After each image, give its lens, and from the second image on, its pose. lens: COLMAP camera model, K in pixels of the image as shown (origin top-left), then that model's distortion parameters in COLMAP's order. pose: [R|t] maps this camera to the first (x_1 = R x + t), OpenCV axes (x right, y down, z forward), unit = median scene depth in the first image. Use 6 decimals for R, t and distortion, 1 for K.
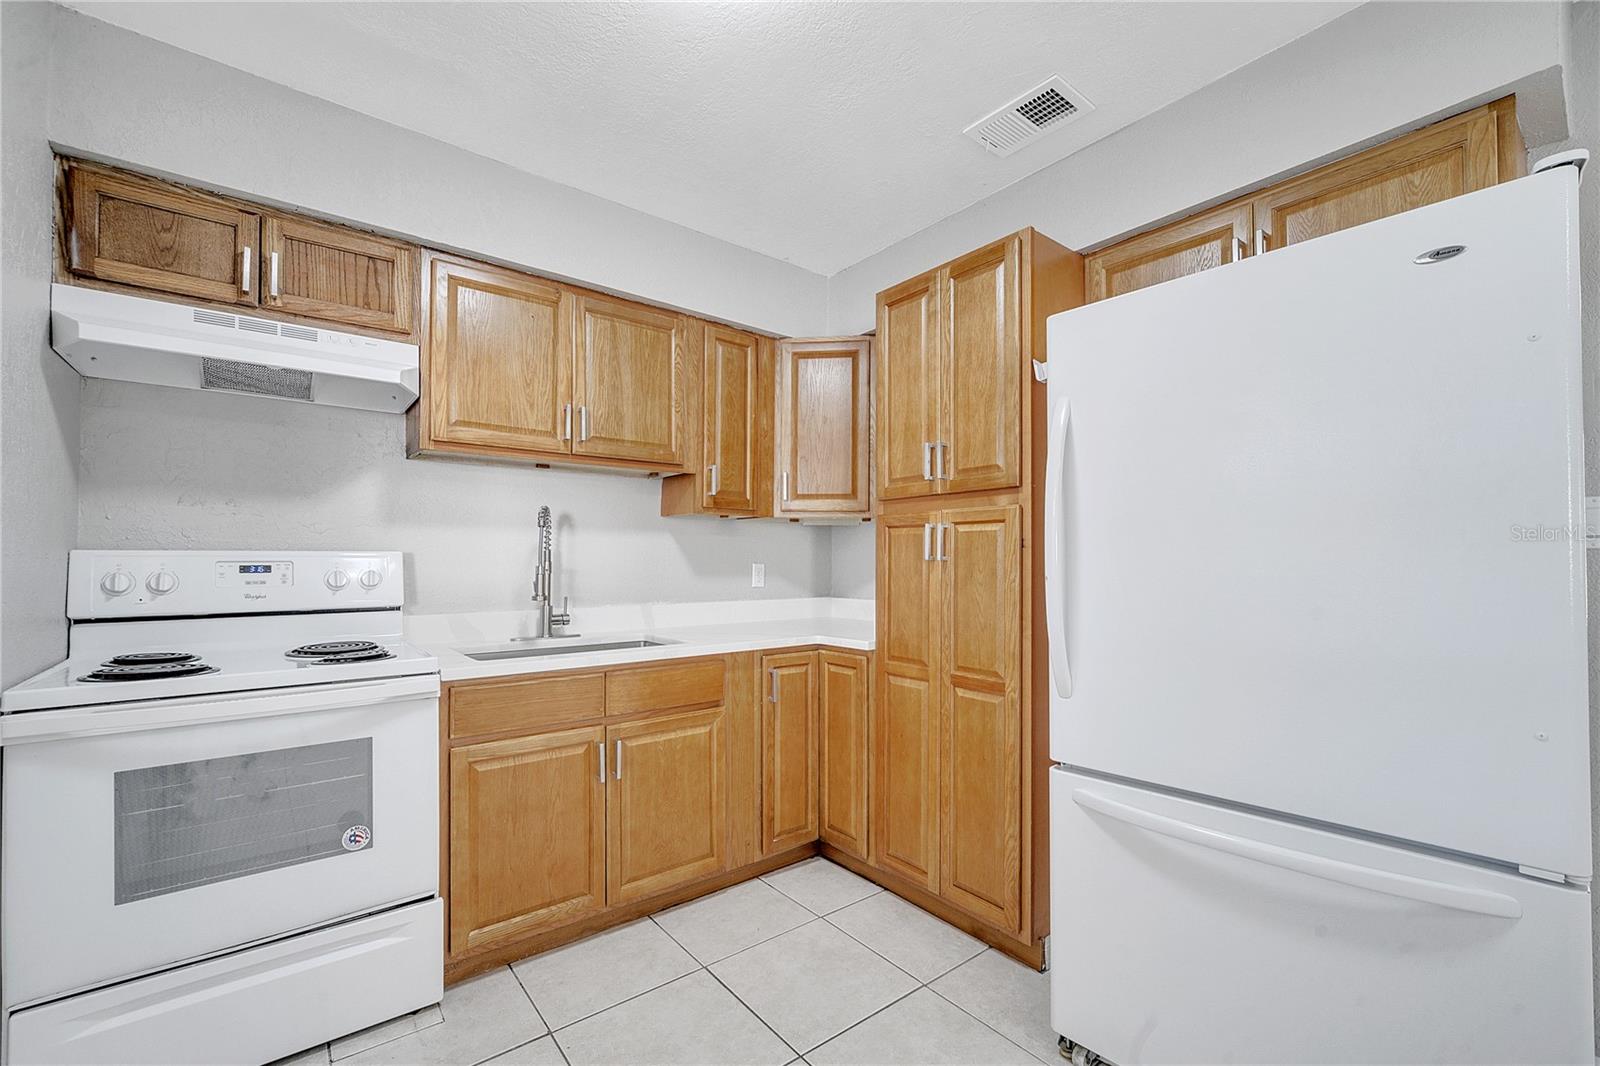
lens RADIAL K [[665.0, 0, 798.9], [0, 665.0, 556.3], [0, 0, 1]] dist [-0.011929, 0.000641]
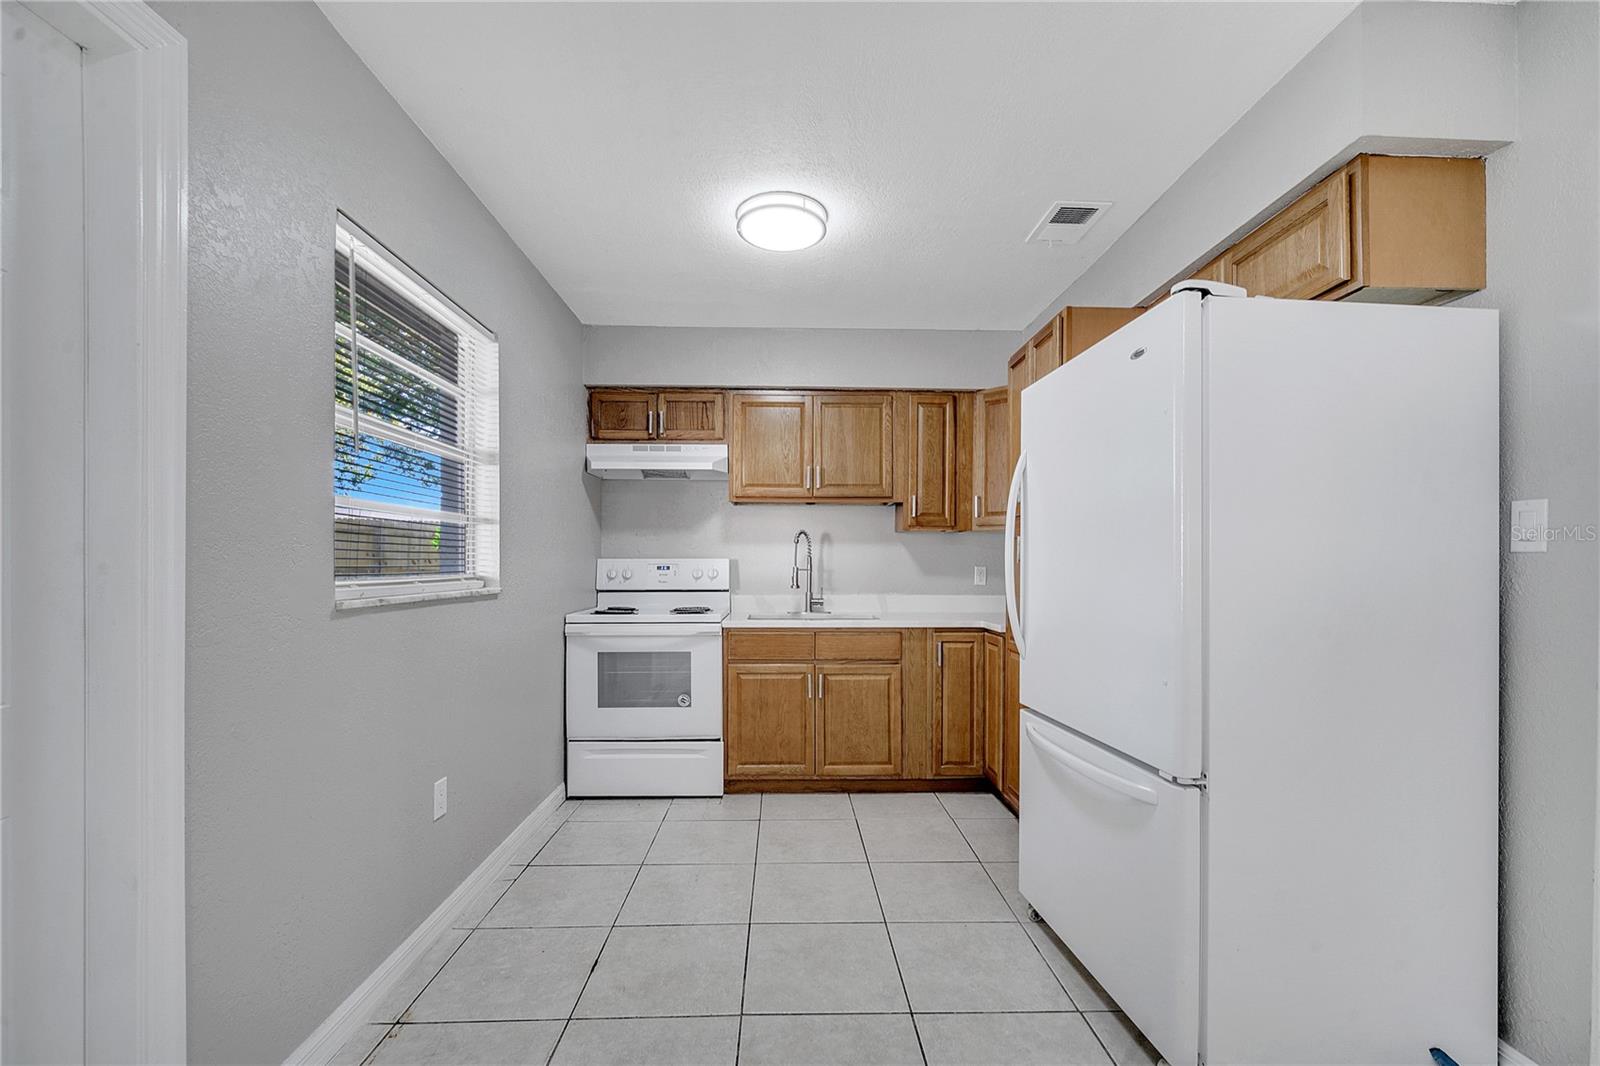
lens RADIAL K [[665.0, 0, 816.5], [0, 665.0, 566.3], [0, 0, 1]] dist [-0.011929, 0.000641]
pose [[0.810230, 0.003264, -0.586103, 0.700361], [0.002702, 0.999953, 0.009304, -0.002640], [0.586105, -0.009122, 0.810183, -0.336826]]
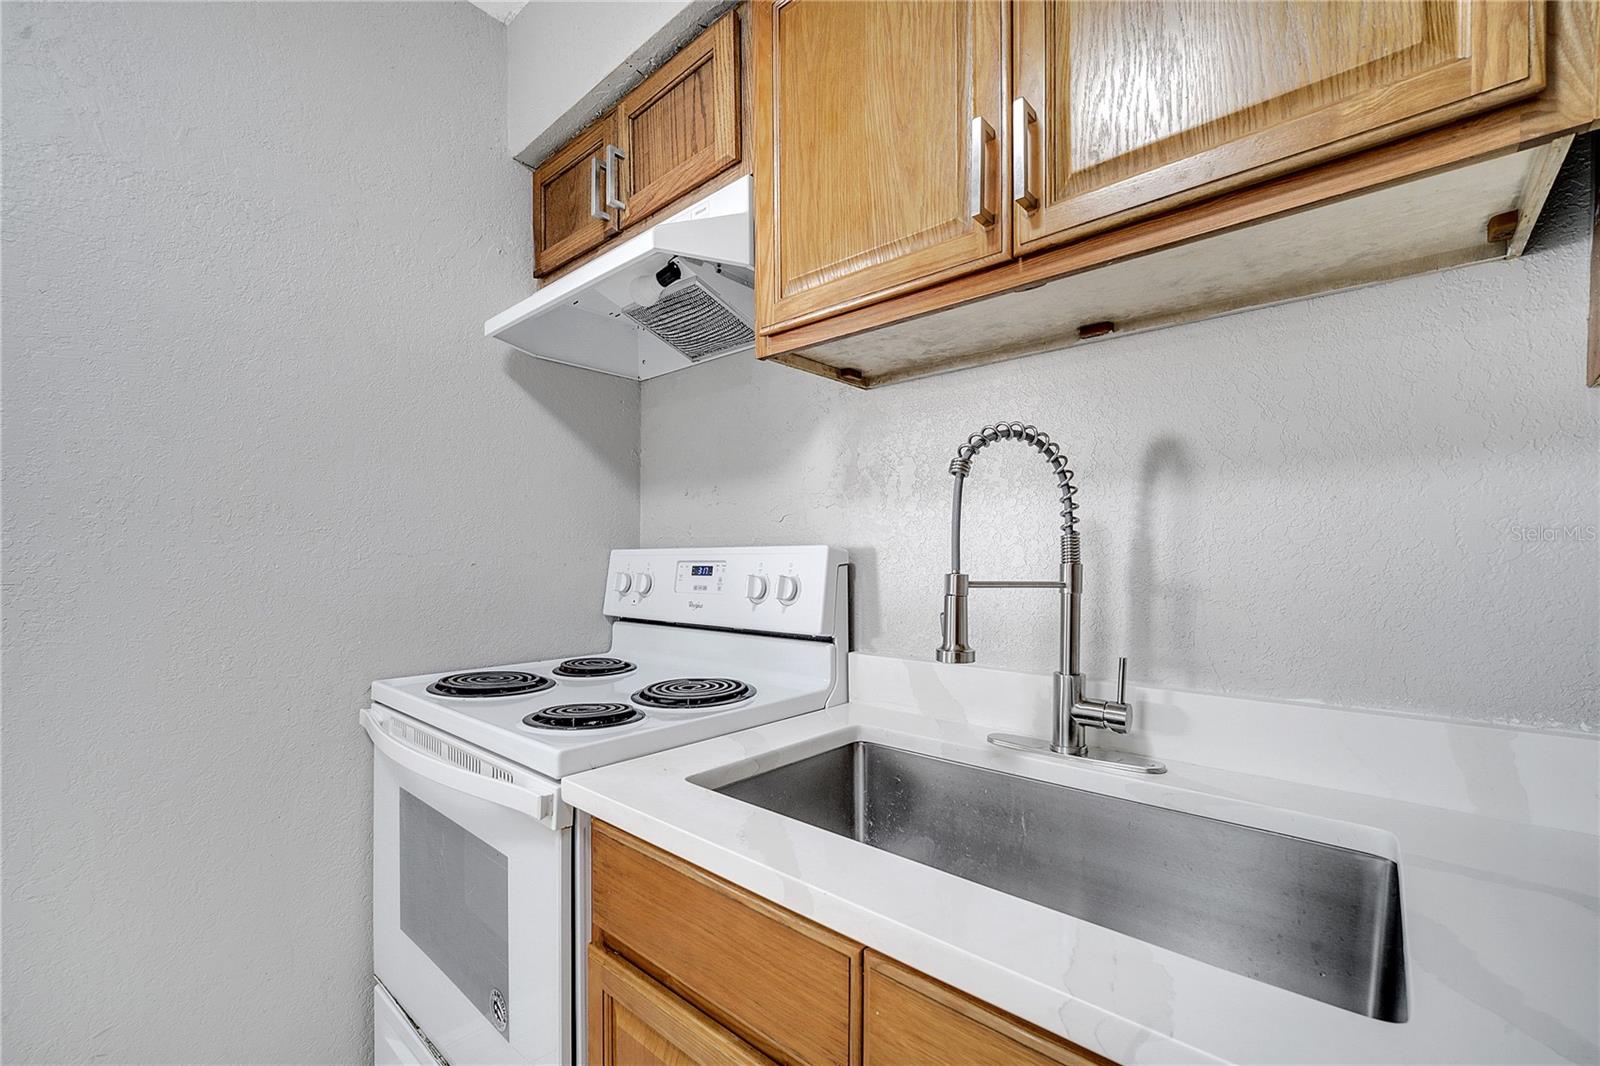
lens RADIAL K [[665.0, 0, 805.5], [0, 665.0, 566.4], [0, 0, 1]] dist [-0.011929, 0.000641]
pose [[0.171151, 0.008158, -0.985211, -0.016256], [0.002794, 0.999958, 0.008765, 0.007278], [0.985241, -0.004253, 0.171121, 0.969147]]
